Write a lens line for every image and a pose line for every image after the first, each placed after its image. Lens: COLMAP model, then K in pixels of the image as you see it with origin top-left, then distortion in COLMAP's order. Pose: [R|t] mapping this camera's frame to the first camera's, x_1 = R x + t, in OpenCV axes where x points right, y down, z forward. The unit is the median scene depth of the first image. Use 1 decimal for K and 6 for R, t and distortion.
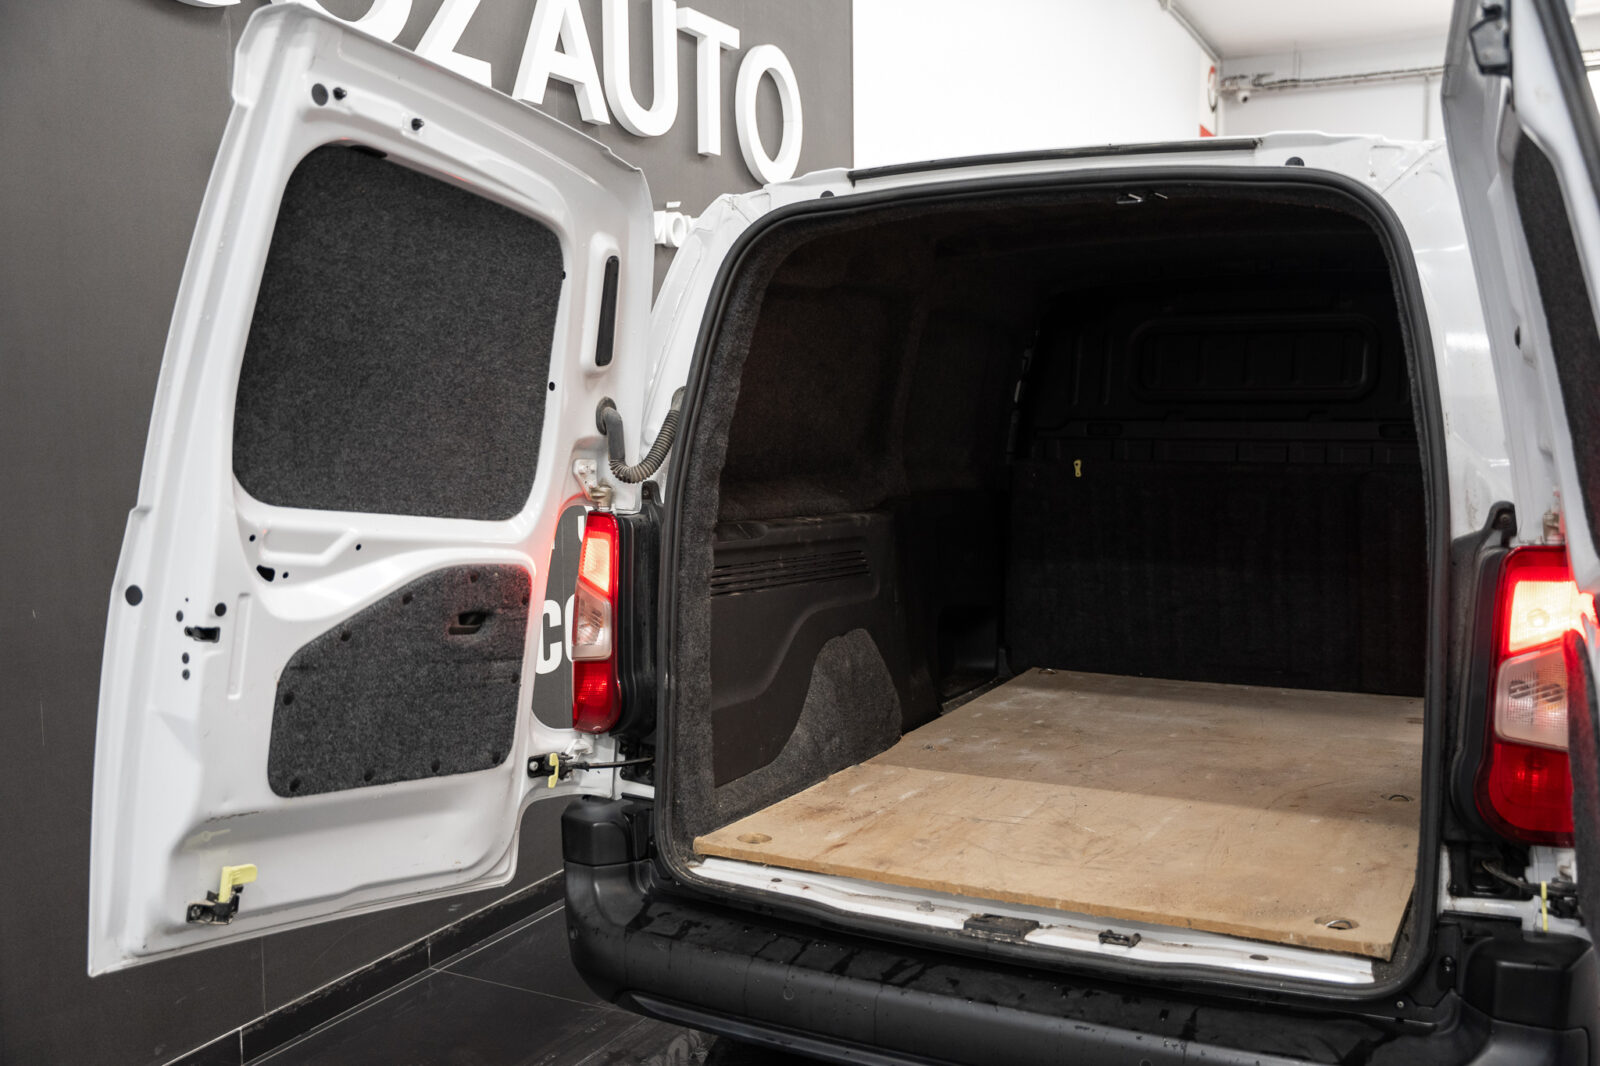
lens RADIAL K [[1517.5, 0, 798.1], [0, 1517.5, 531.6], [0, 0, 1]] dist [-0.028802, 0.000000]
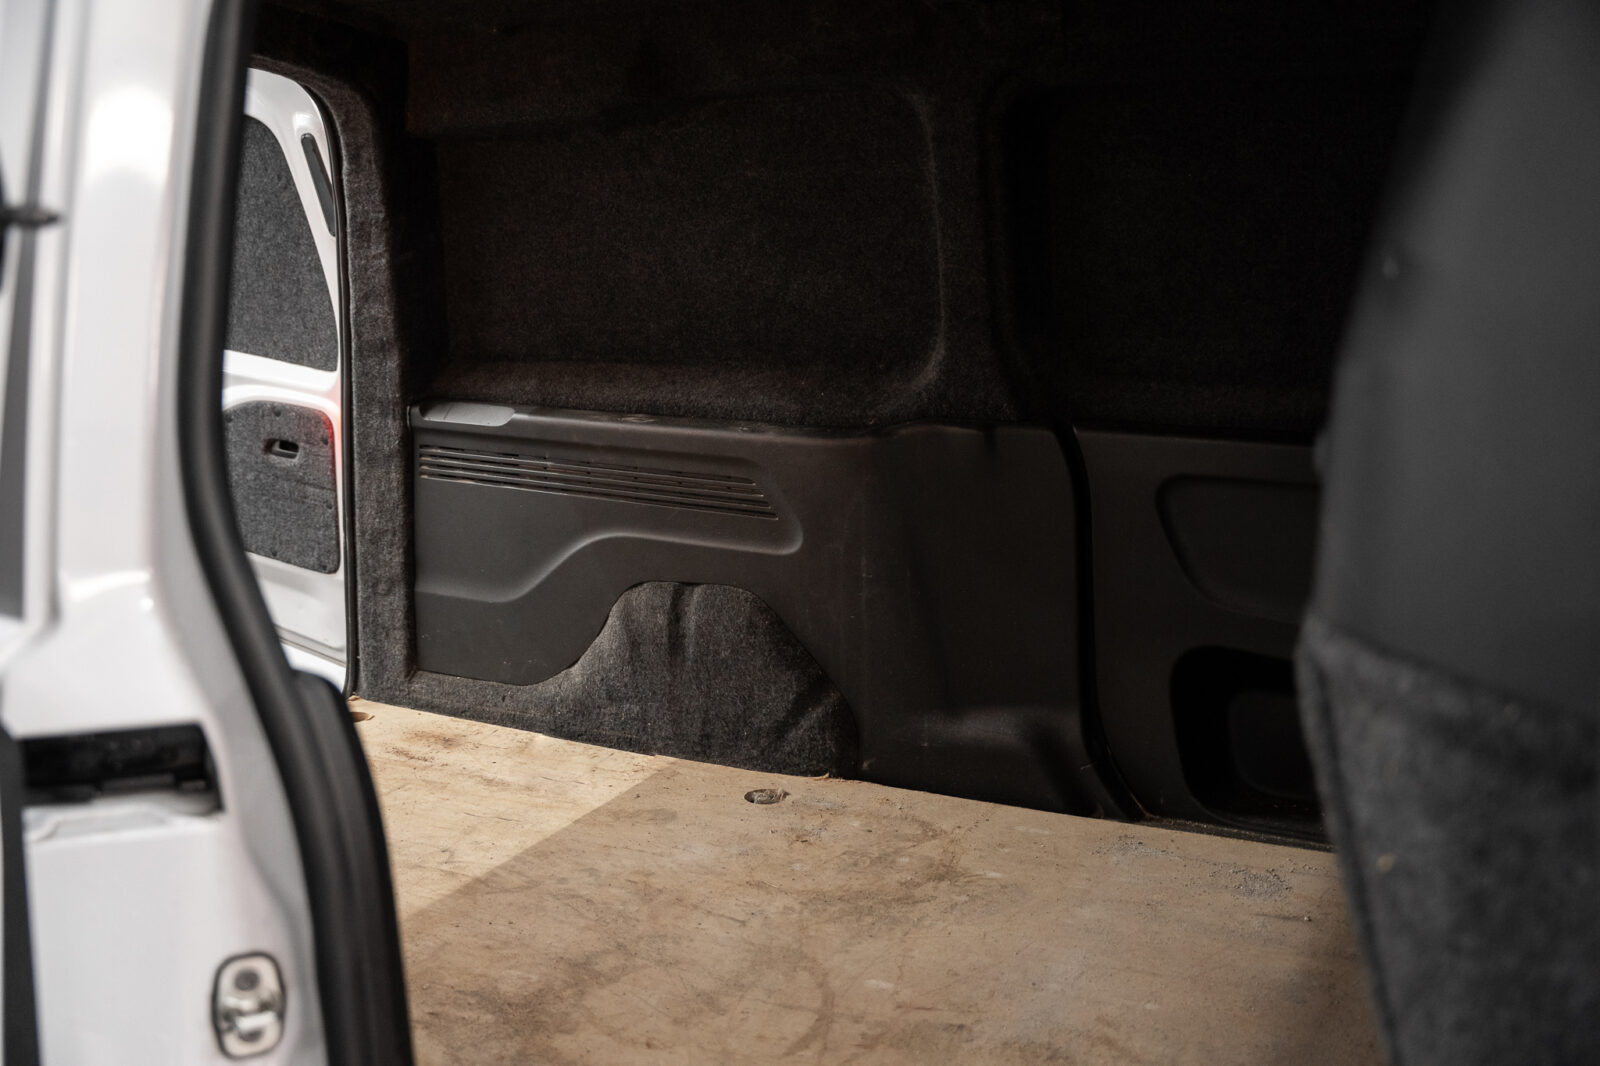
lens RADIAL K [[1517.5, 0, 801.2], [0, 1517.5, 538.7], [0, 0, 1]] dist [-0.028802, 0.000000]
pose [[-0.028816, 0.185203, -0.982278, 0.952448], [-0.064642, 0.980283, 0.186724, -0.120396], [0.997492, 0.068877, -0.016276, 1.362190]]
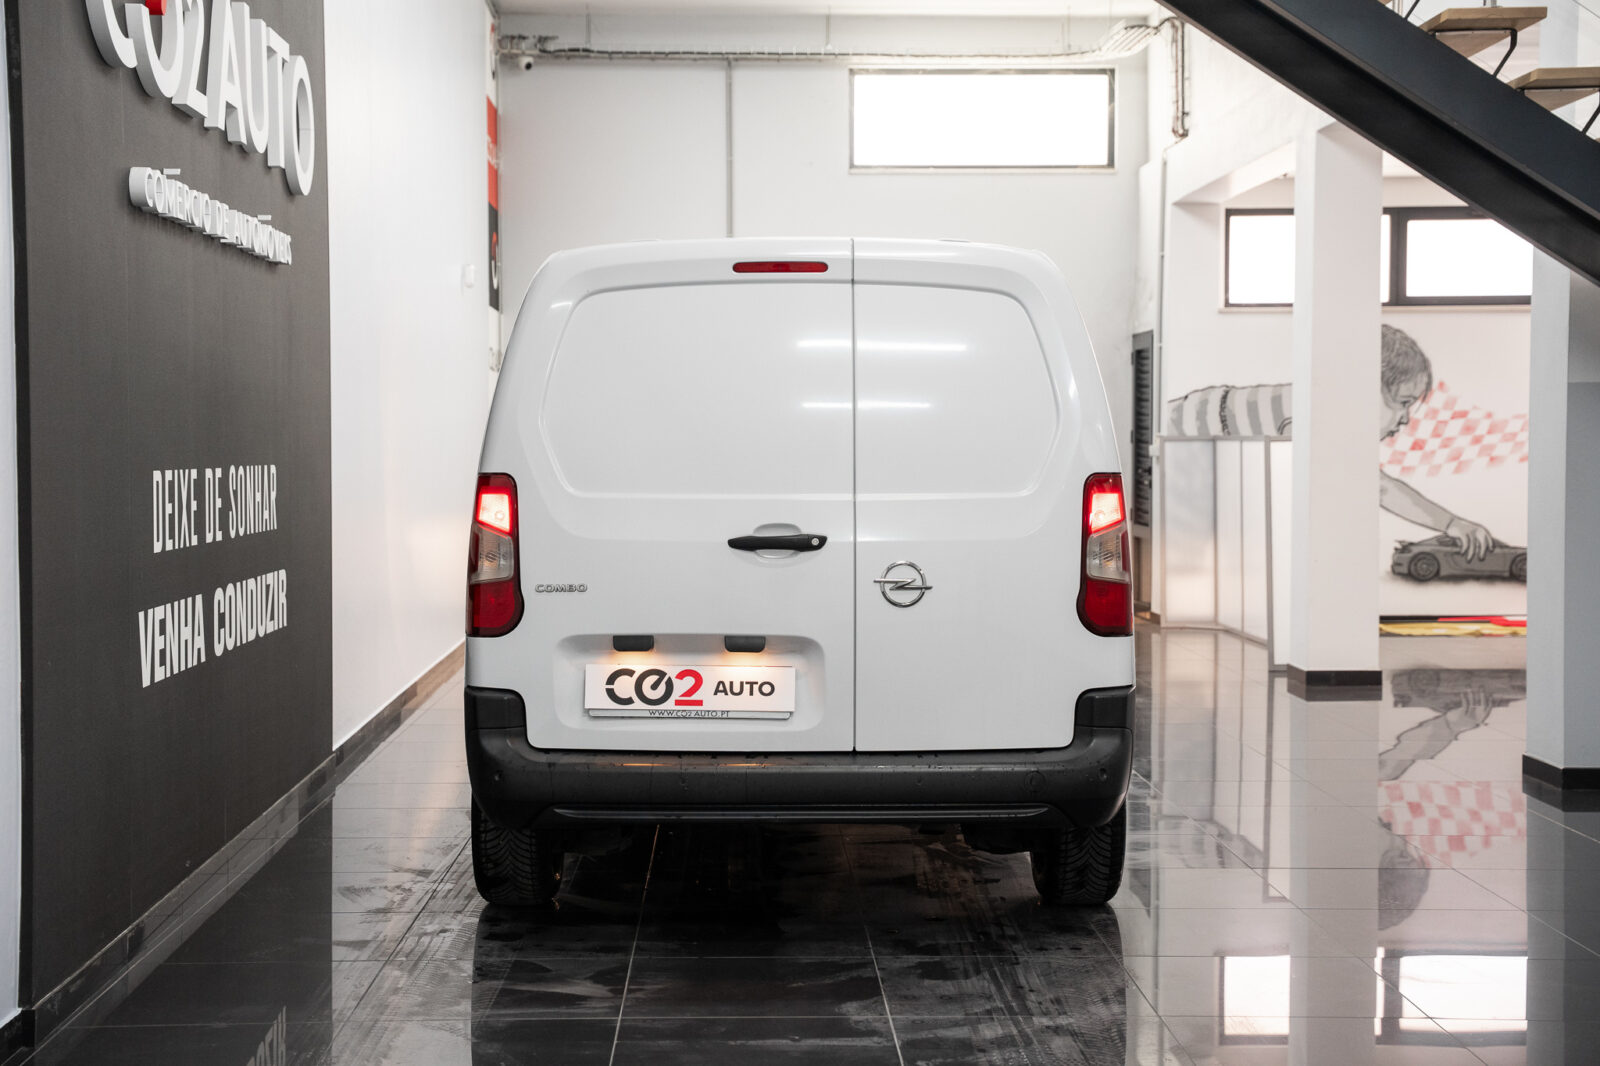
lens RADIAL K [[2303.6, 0, 803.0], [0, 2303.6, 521.2], [0, 0, 1]] dist [0.129335, 0.000000]
pose [[0.880064, -0.011570, 0.474713, -0.919236], [0.036604, 0.998381, -0.043527, 0.135377], [-0.473441, 0.055683, 0.879063, -1.026693]]
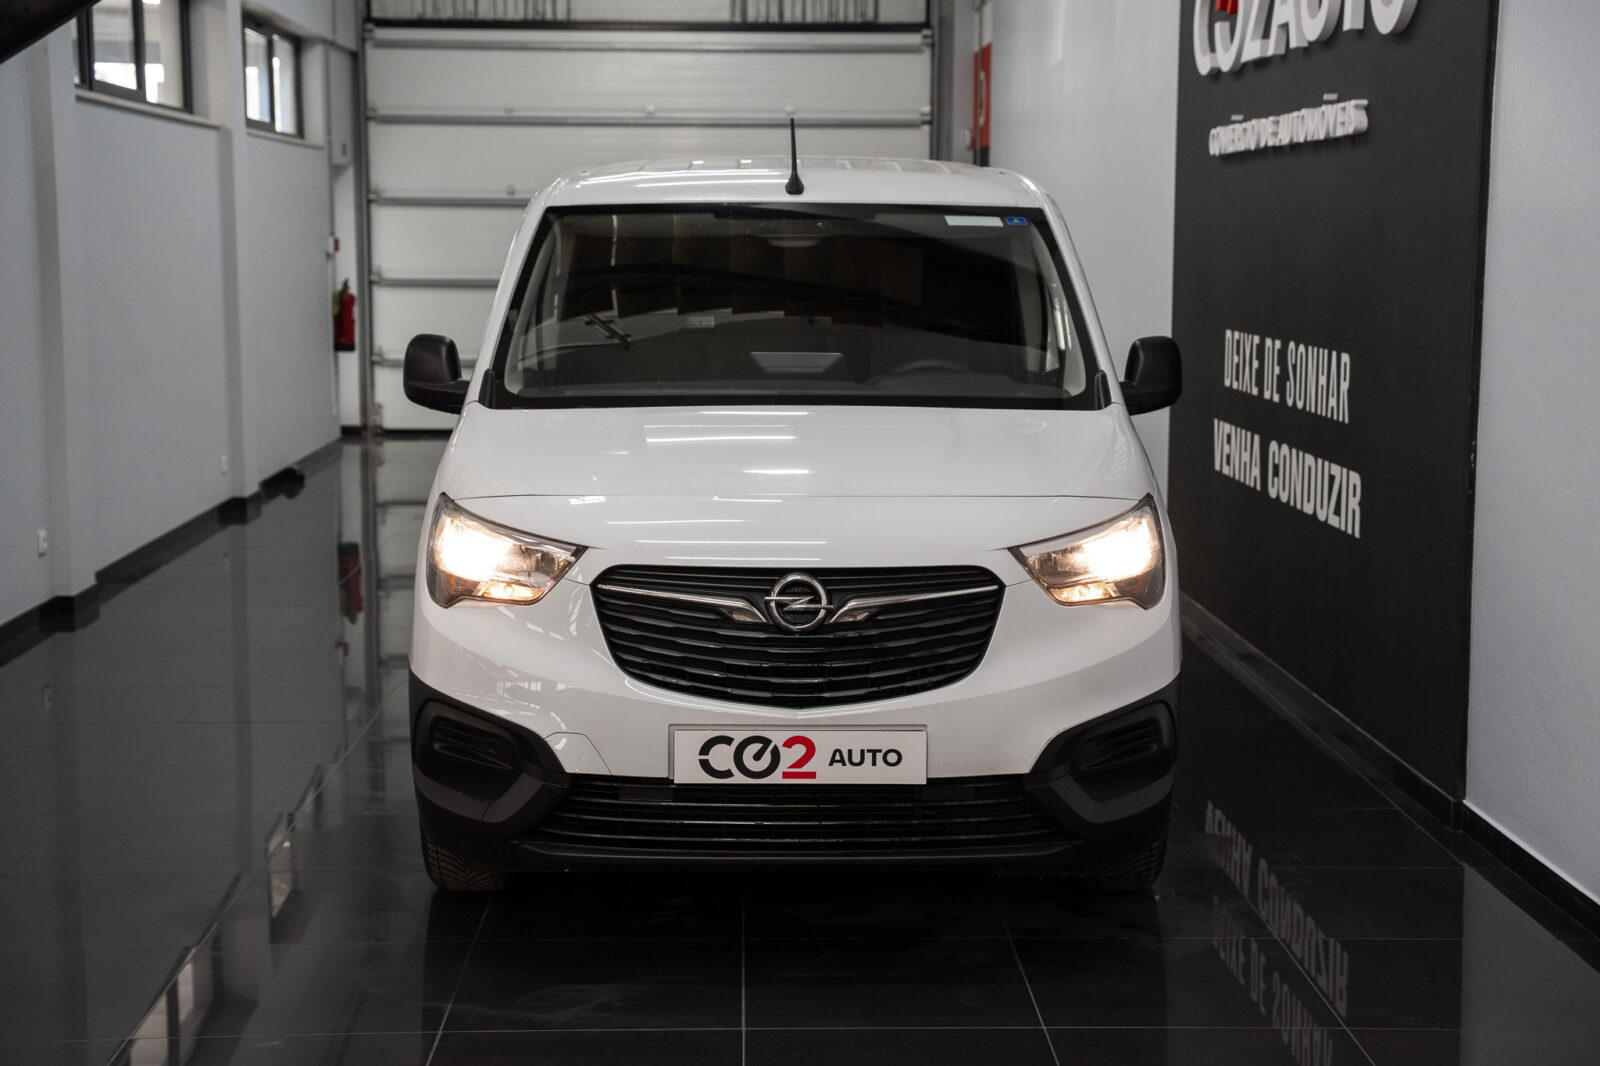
lens RADIAL K [[2303.6, 0, 798.5], [0, 2303.6, 538.1], [0, 0, 1]] dist [0.129335, 0.000000]
pose [[-0.889152, 0.063121, -0.453238, 1.710427], [-0.037070, 0.977251, 0.208821, -0.422119], [0.456108, 0.202475, -0.866585, 3.982161]]
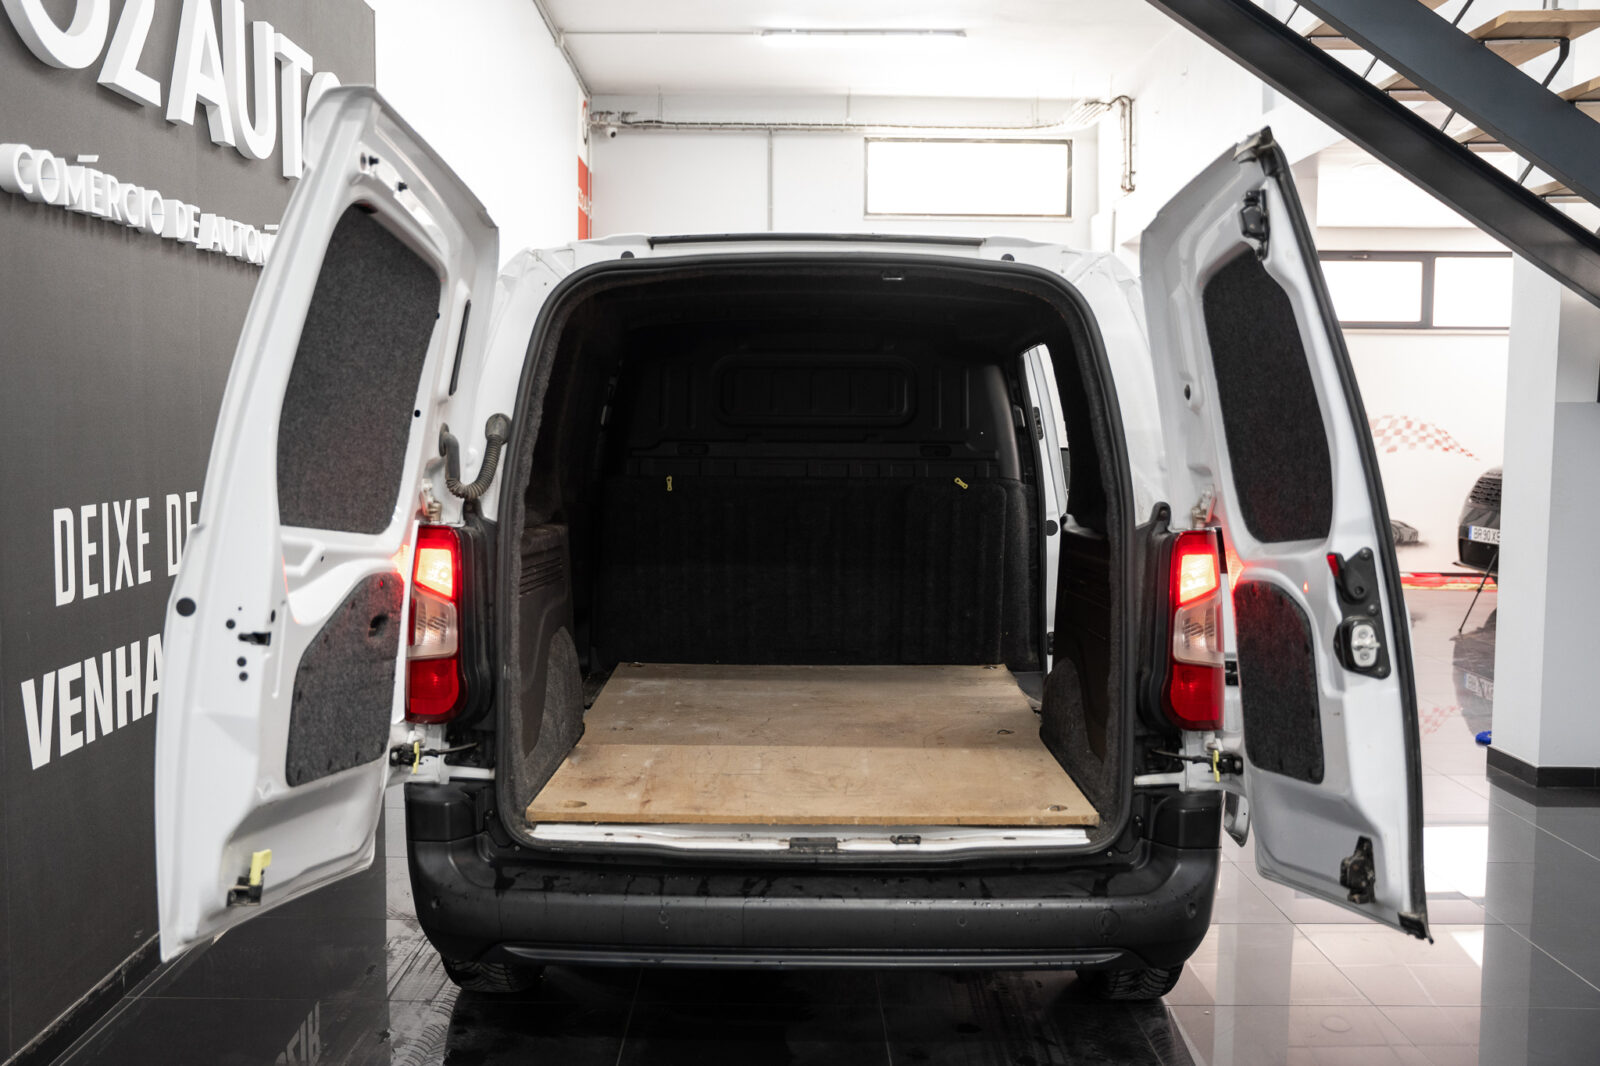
lens RADIAL K [[1517.5, 0, 791.4], [0, 1517.5, 537.7], [0, 0, 1]] dist [-0.028802, 0.000000]
pose [[0.891024, -0.025594, 0.453233, -0.418587], [0.027847, 0.999611, 0.001703, 0.001500], [-0.453101, 0.011104, 0.891390, -0.119179]]
